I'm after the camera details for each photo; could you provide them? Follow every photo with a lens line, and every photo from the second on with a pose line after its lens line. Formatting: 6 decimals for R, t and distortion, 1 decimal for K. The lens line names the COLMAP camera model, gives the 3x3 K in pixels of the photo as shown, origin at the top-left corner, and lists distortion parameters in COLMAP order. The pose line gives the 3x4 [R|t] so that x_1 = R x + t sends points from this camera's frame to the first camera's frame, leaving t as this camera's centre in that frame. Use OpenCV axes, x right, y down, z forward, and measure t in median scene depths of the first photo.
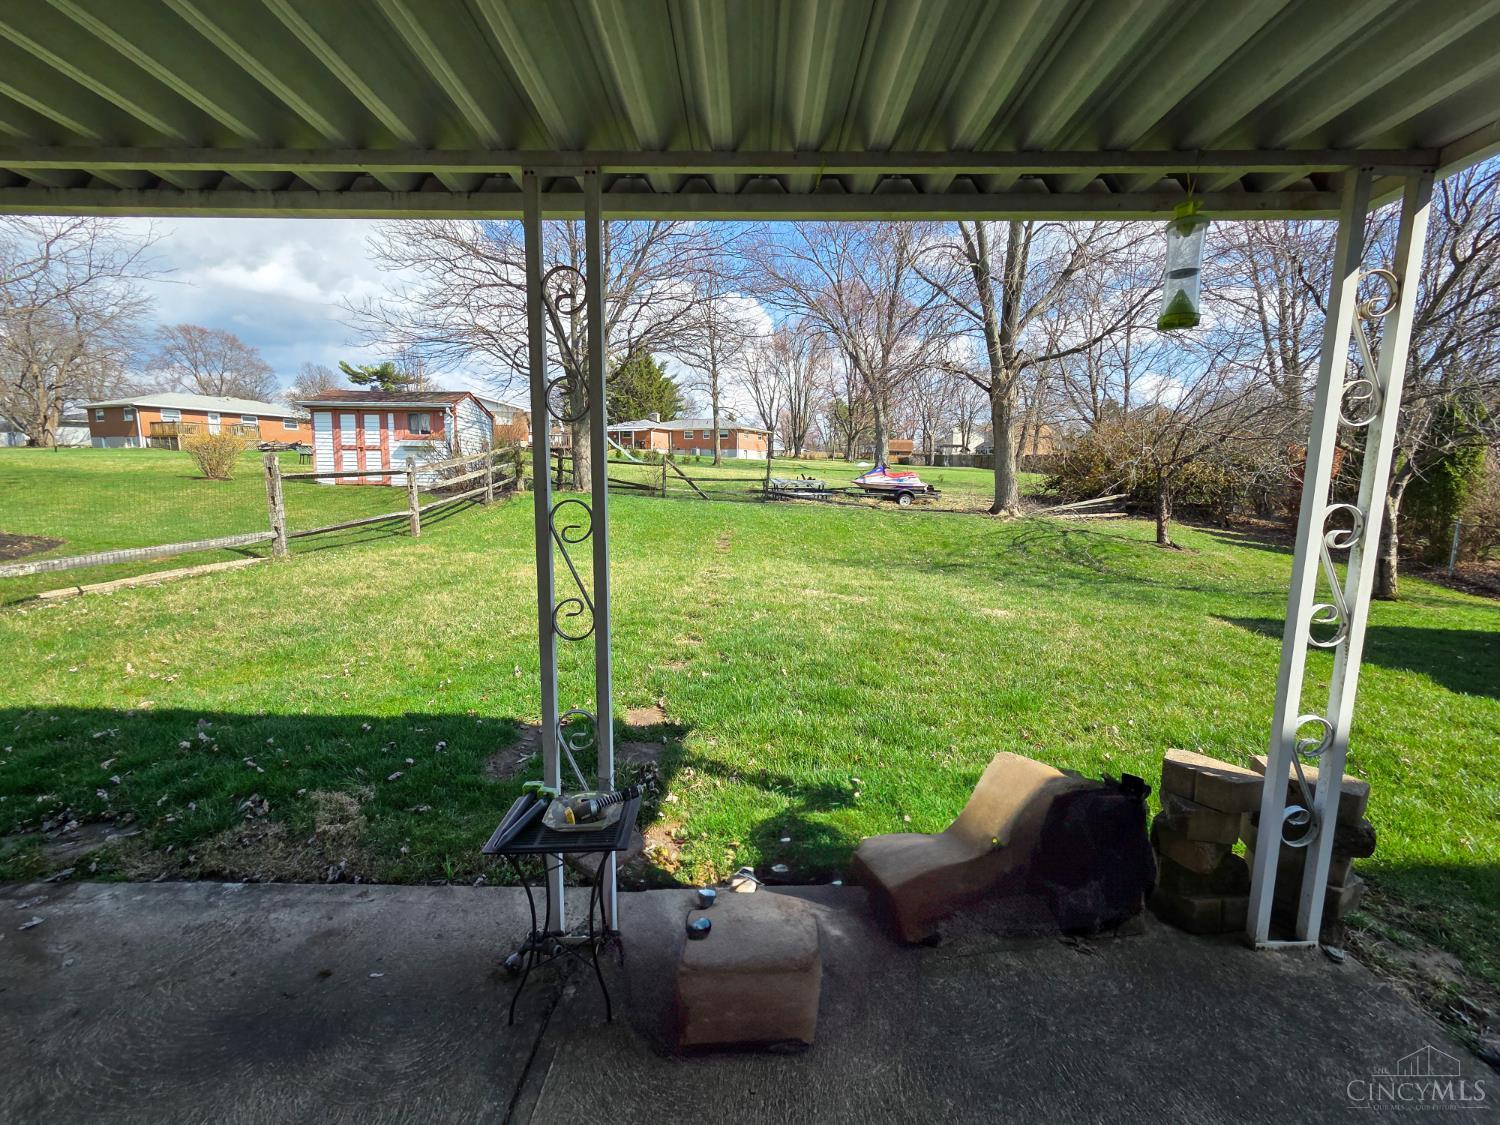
lens RADIAL K [[631.8, 0, 714.8], [0, 631.8, 544.3], [0, 0, 1]] dist [-0.002695, 0.002815]
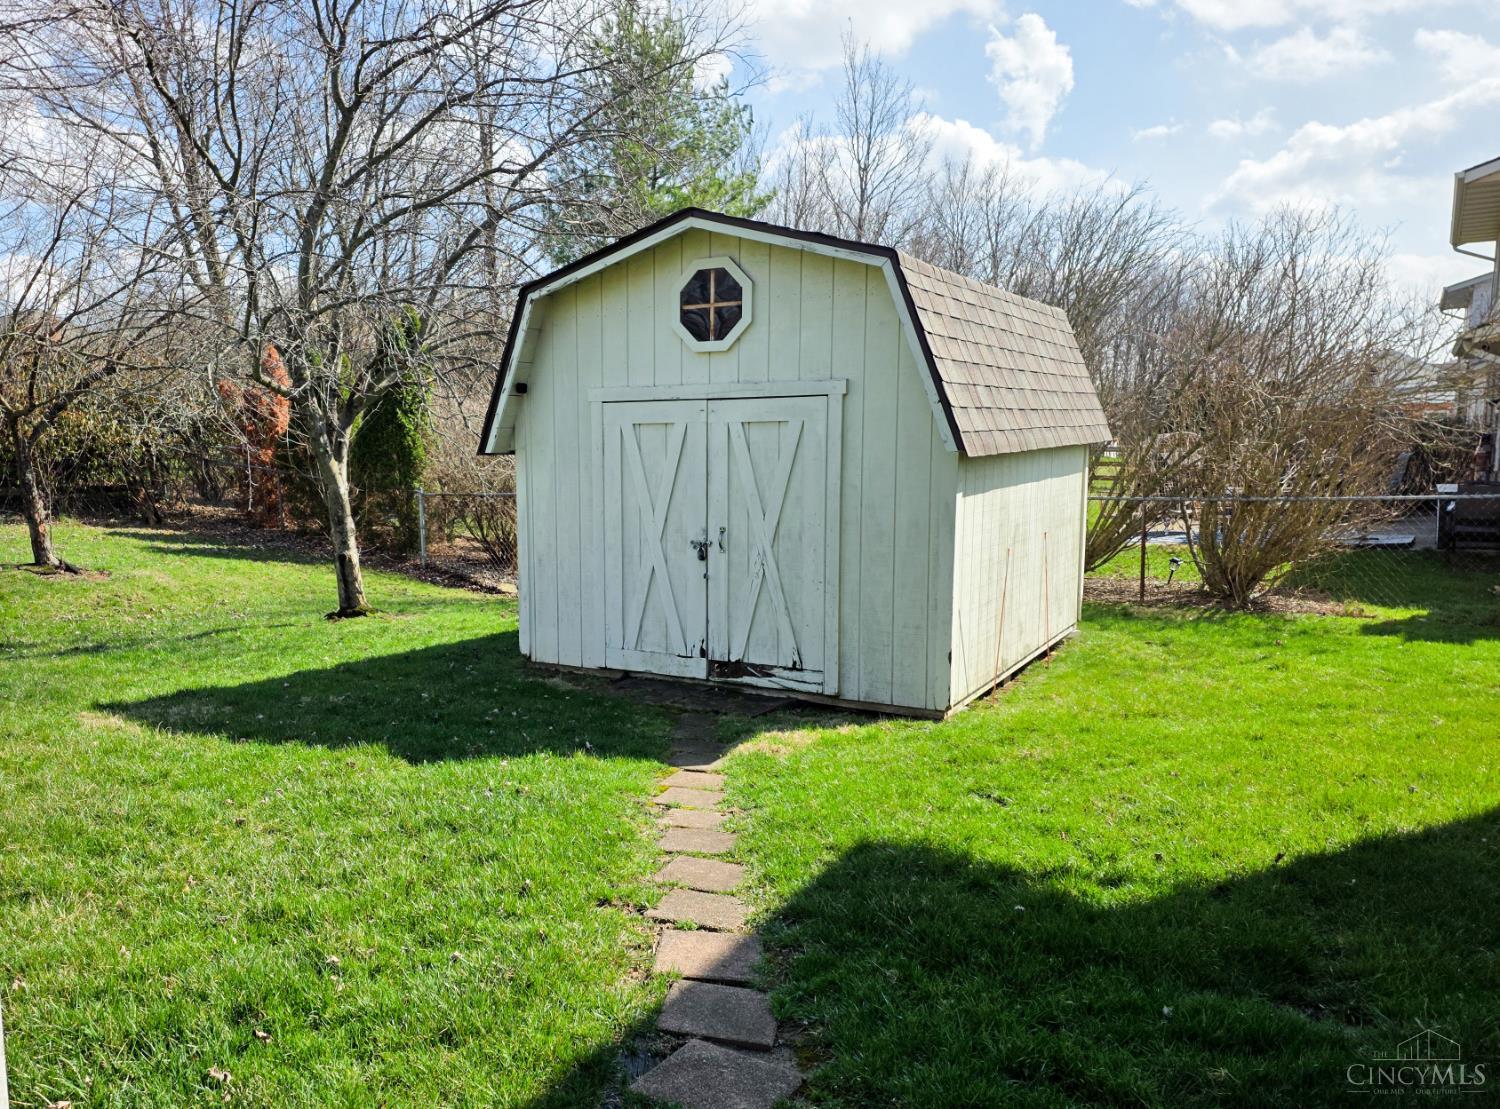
lens RADIAL K [[974.9, 0, 746.0], [0, 974.9, 555.3], [0, 0, 1]] dist [0.049671, -0.013574]
pose [[0.419302, -0.126742, 0.898956, 0.297062], [0.122742, 0.989029, 0.082191, -0.008755], [-0.899511, 0.075877, 0.430259, 0.172396]]
